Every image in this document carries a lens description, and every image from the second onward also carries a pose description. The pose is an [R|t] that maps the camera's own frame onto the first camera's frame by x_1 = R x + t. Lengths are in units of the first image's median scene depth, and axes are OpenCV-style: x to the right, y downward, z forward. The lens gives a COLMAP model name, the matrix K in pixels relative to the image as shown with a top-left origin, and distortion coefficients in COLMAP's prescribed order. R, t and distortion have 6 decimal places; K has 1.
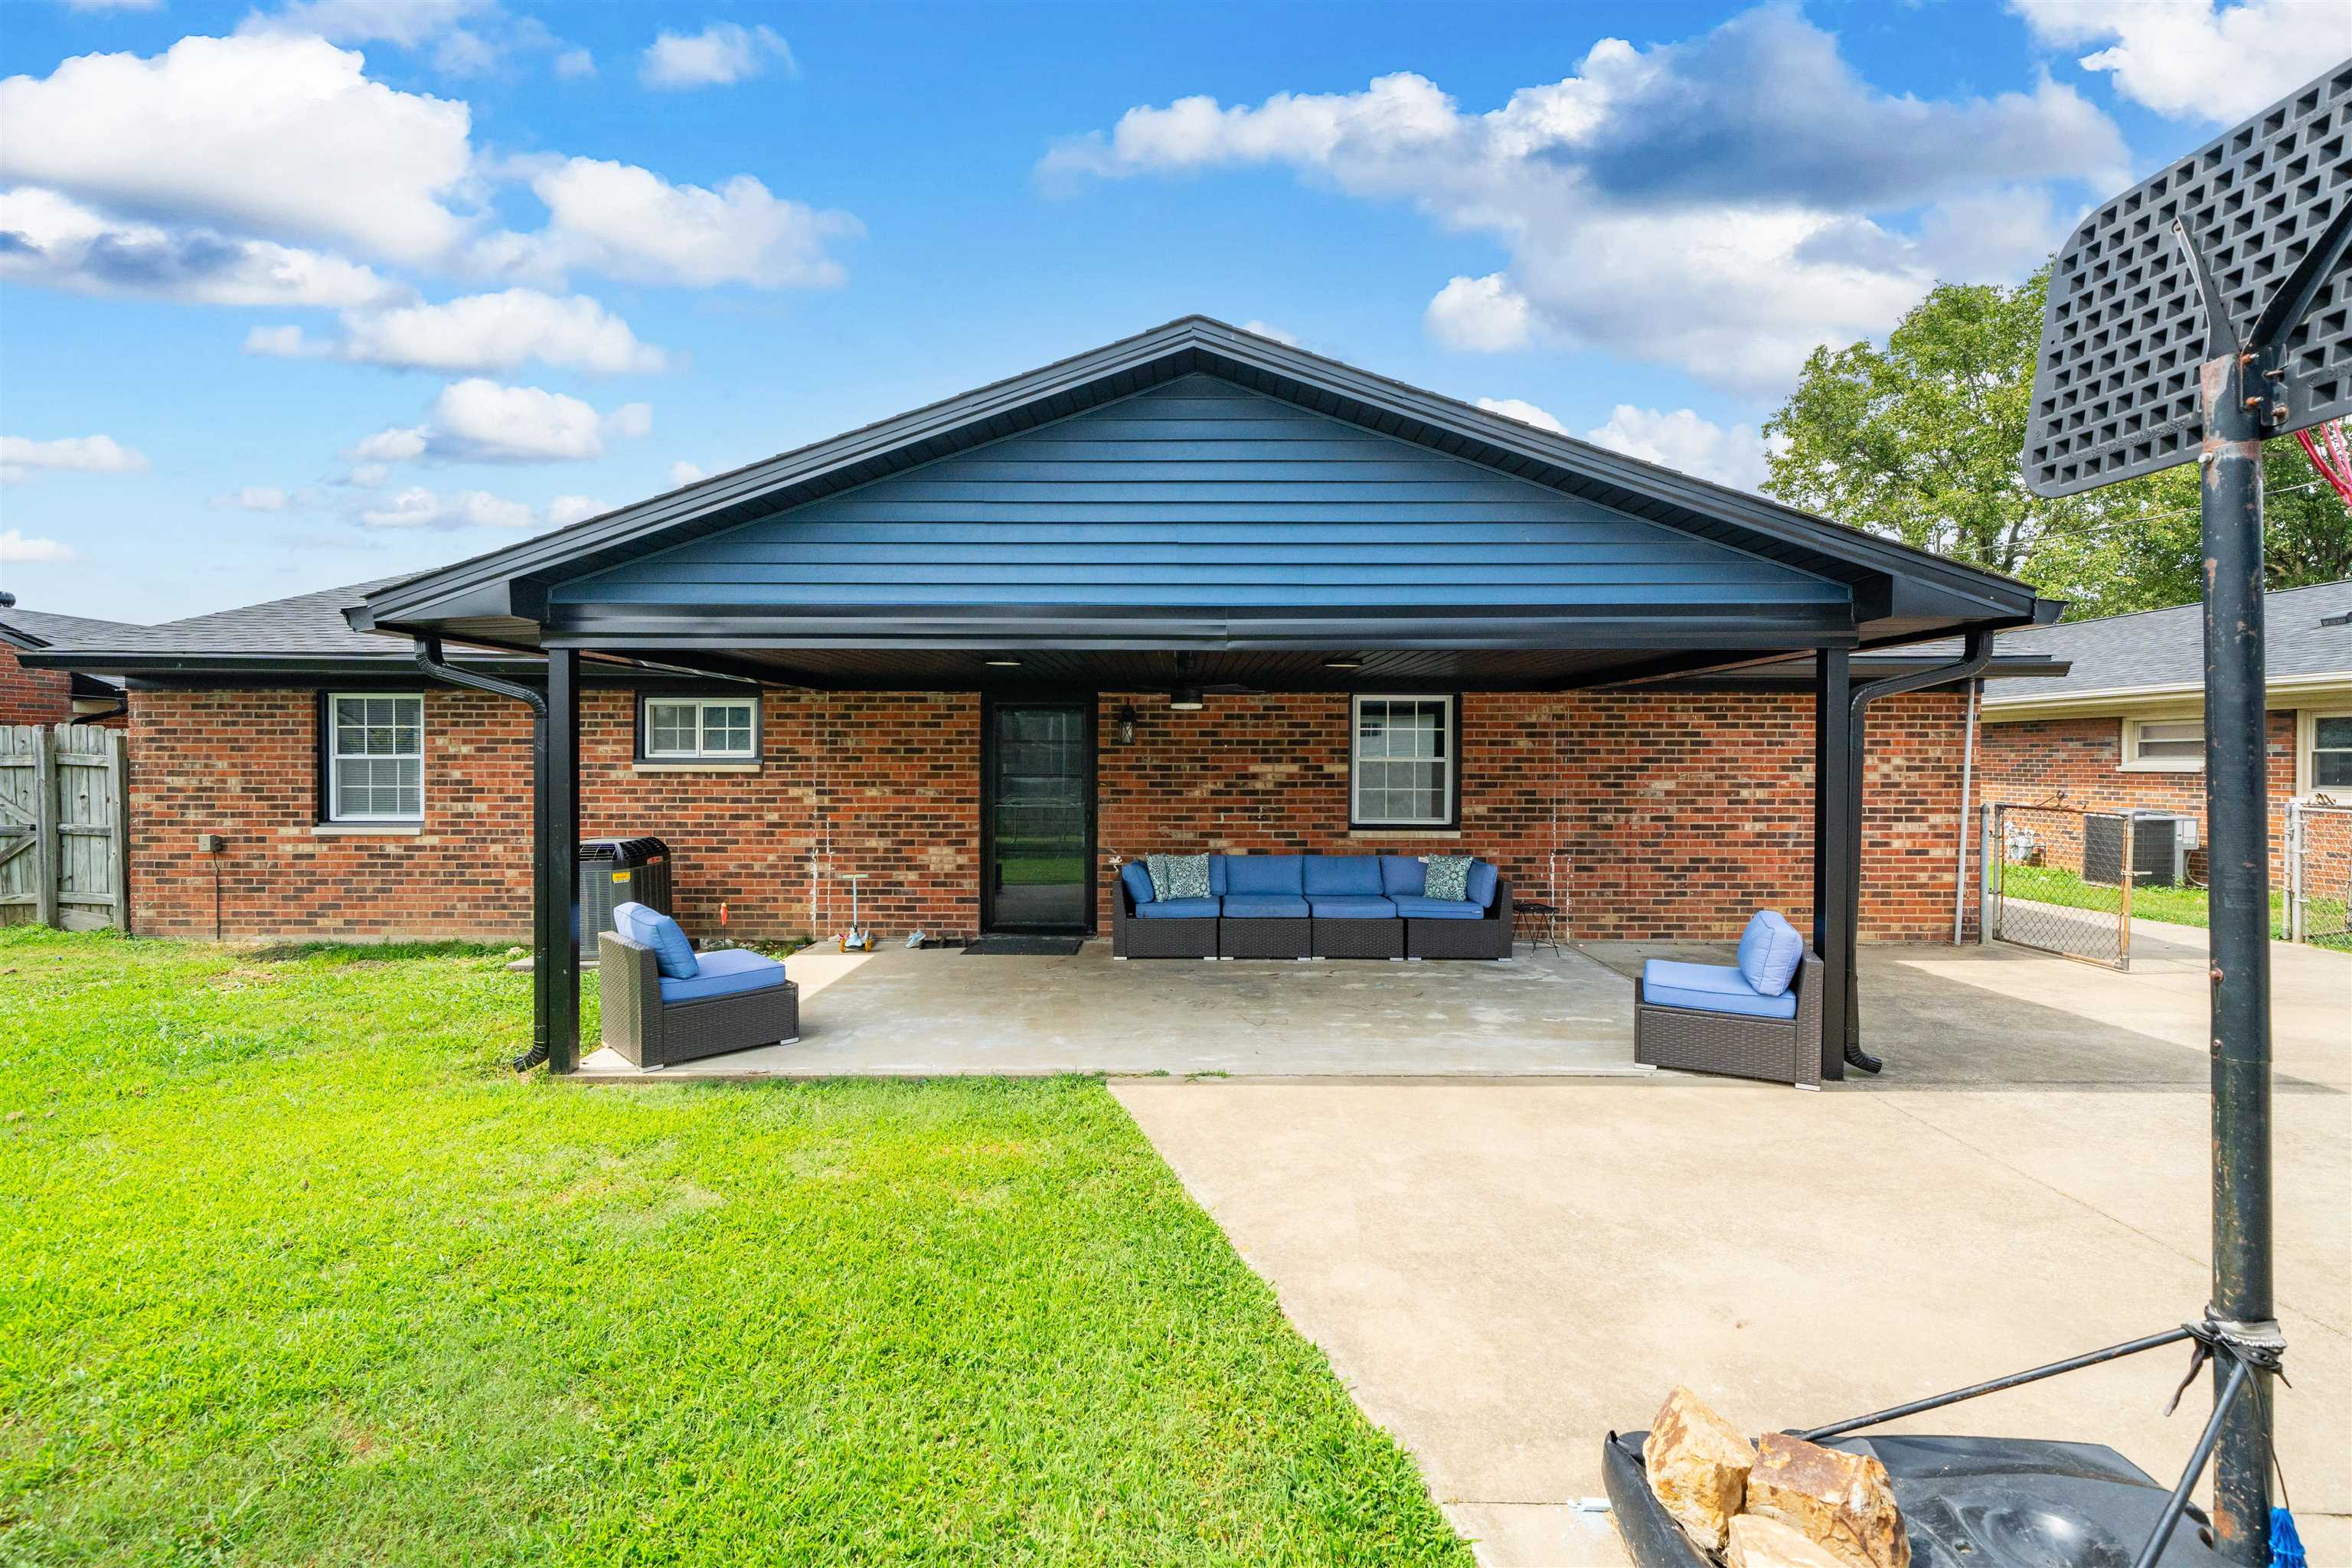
lens RADIAL K [[1037.0, 0, 1172.3], [0, 1037.0, 771.3], [0, 0, 1]] dist [-0.000518, -0.000281]
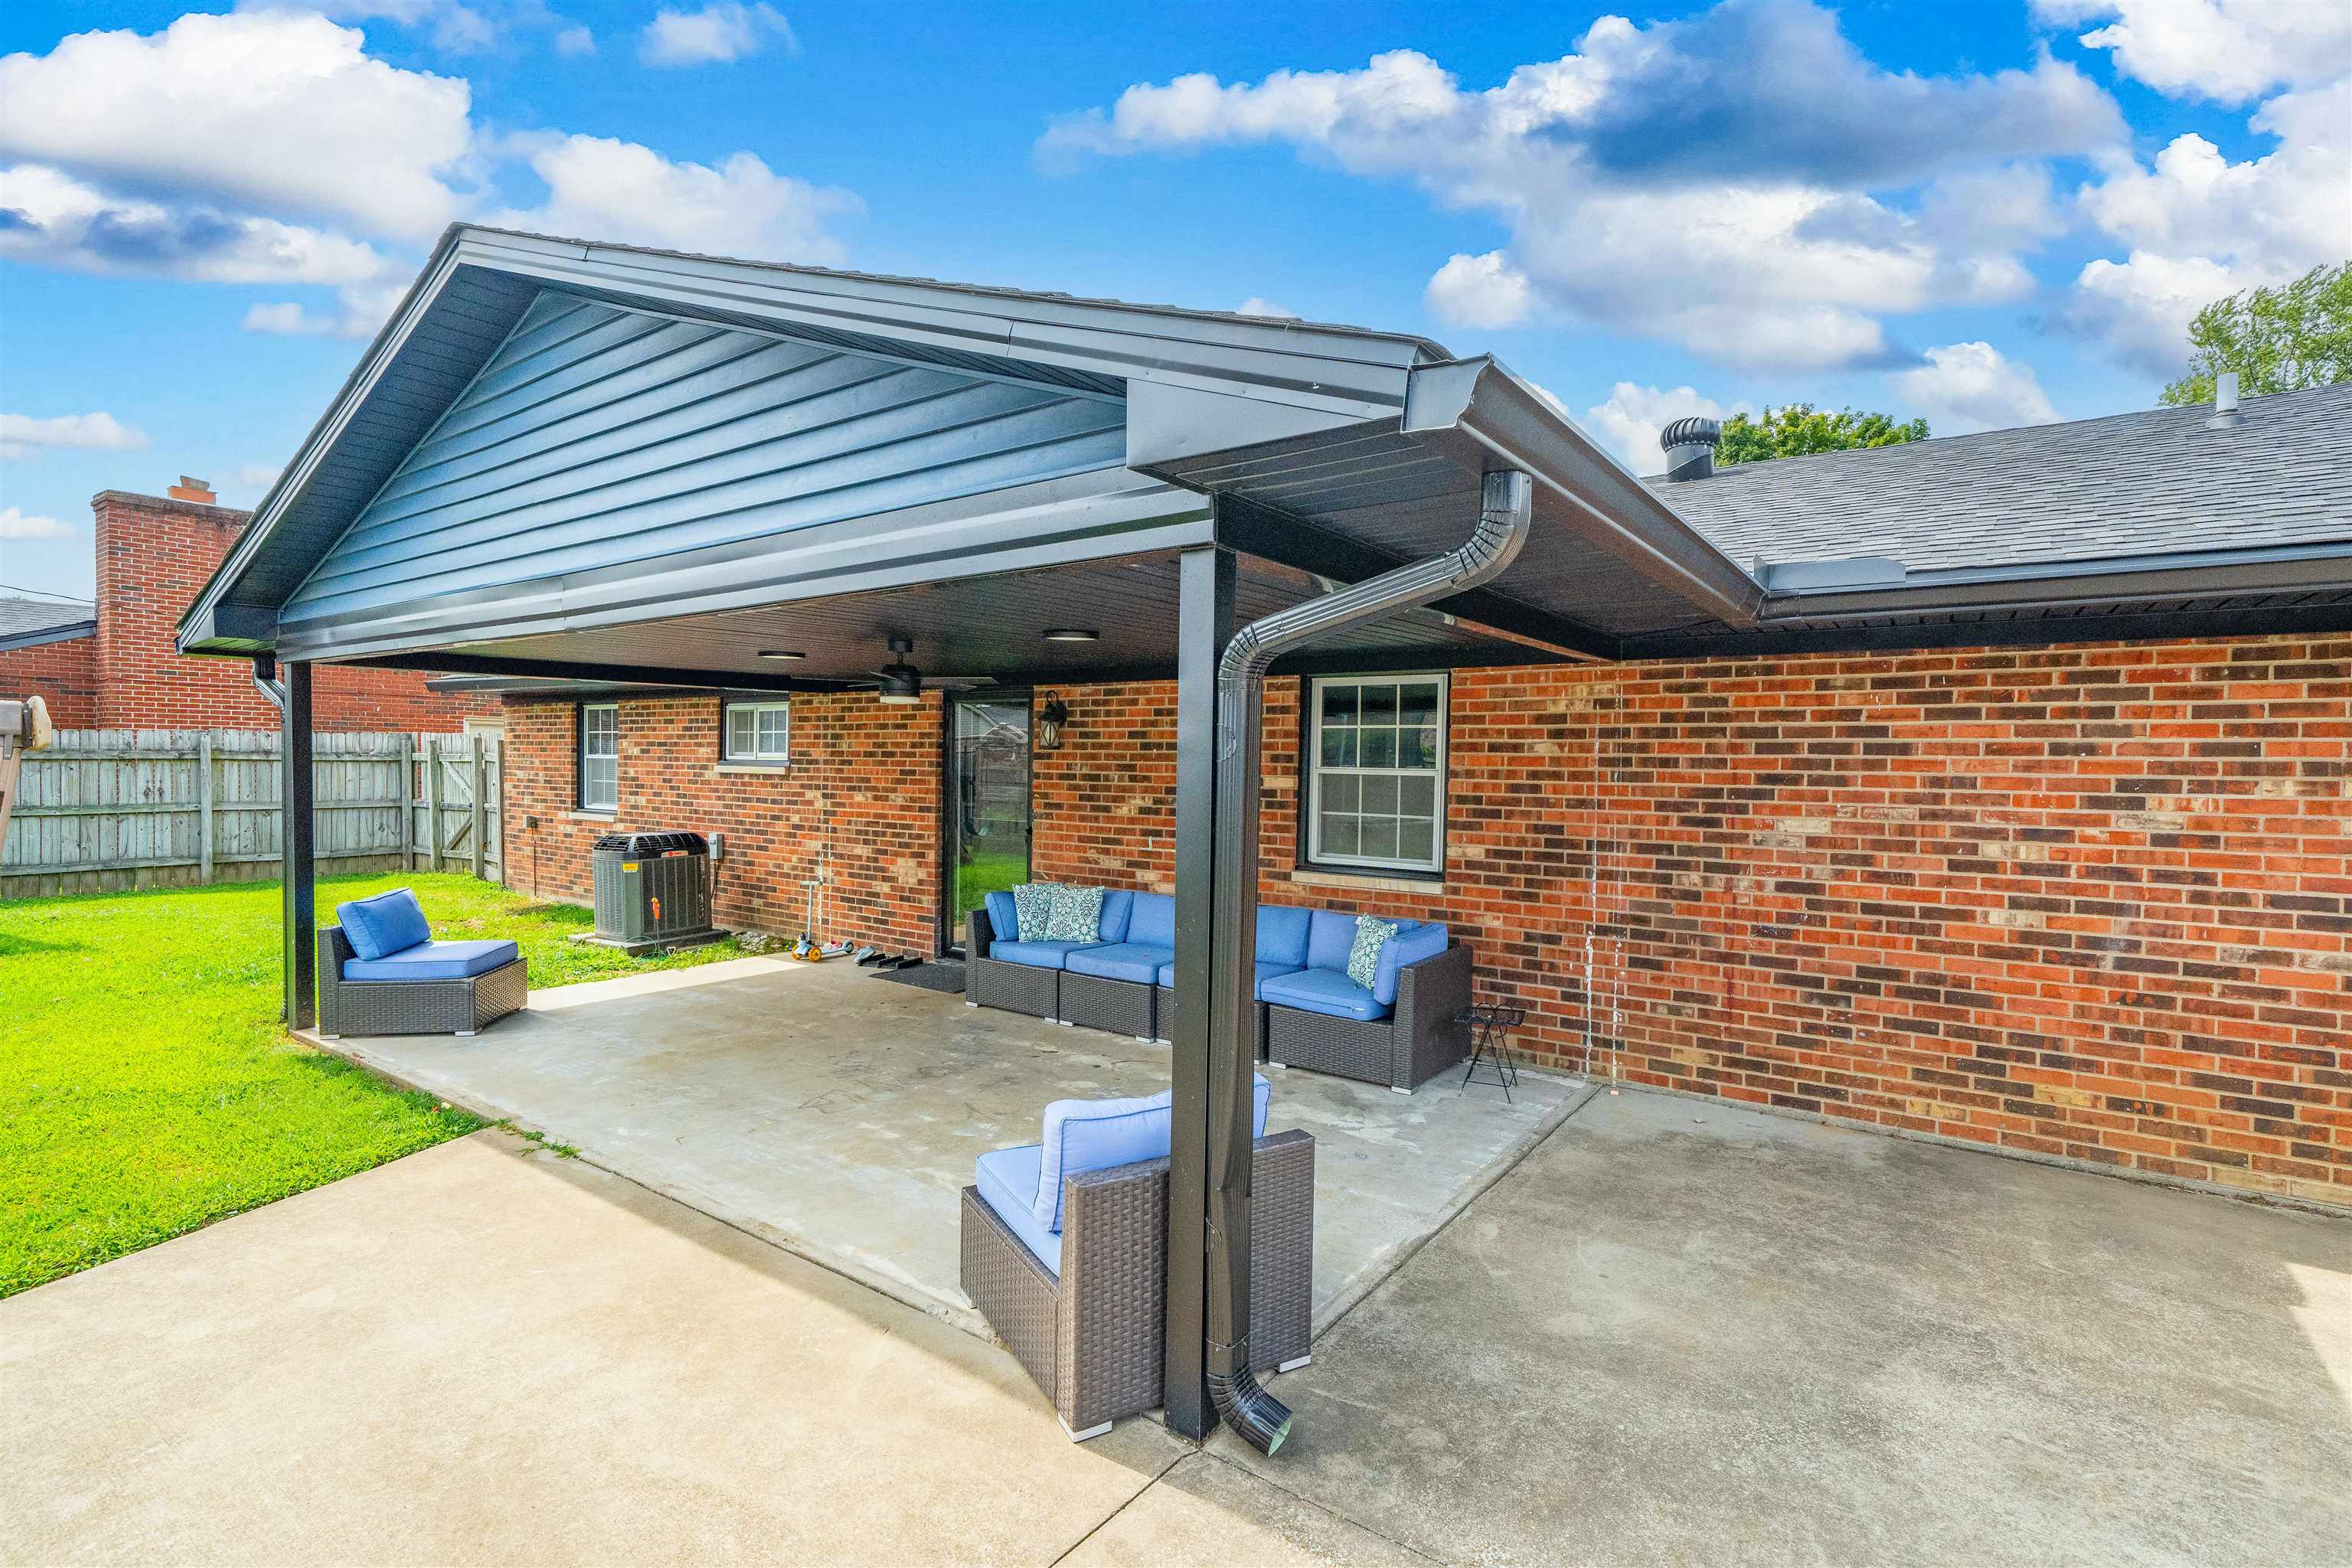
lens RADIAL K [[1119.2, 0, 1176.0], [0, 1119.2, 784.0], [0, 0, 1]] dist [0.000664, 0.000793]
pose [[0.806233, 0.021515, -0.591206, 0.555189], [-0.018442, 0.999767, 0.011234, -0.009093], [0.591310, 0.001846, 0.806442, 0.336707]]
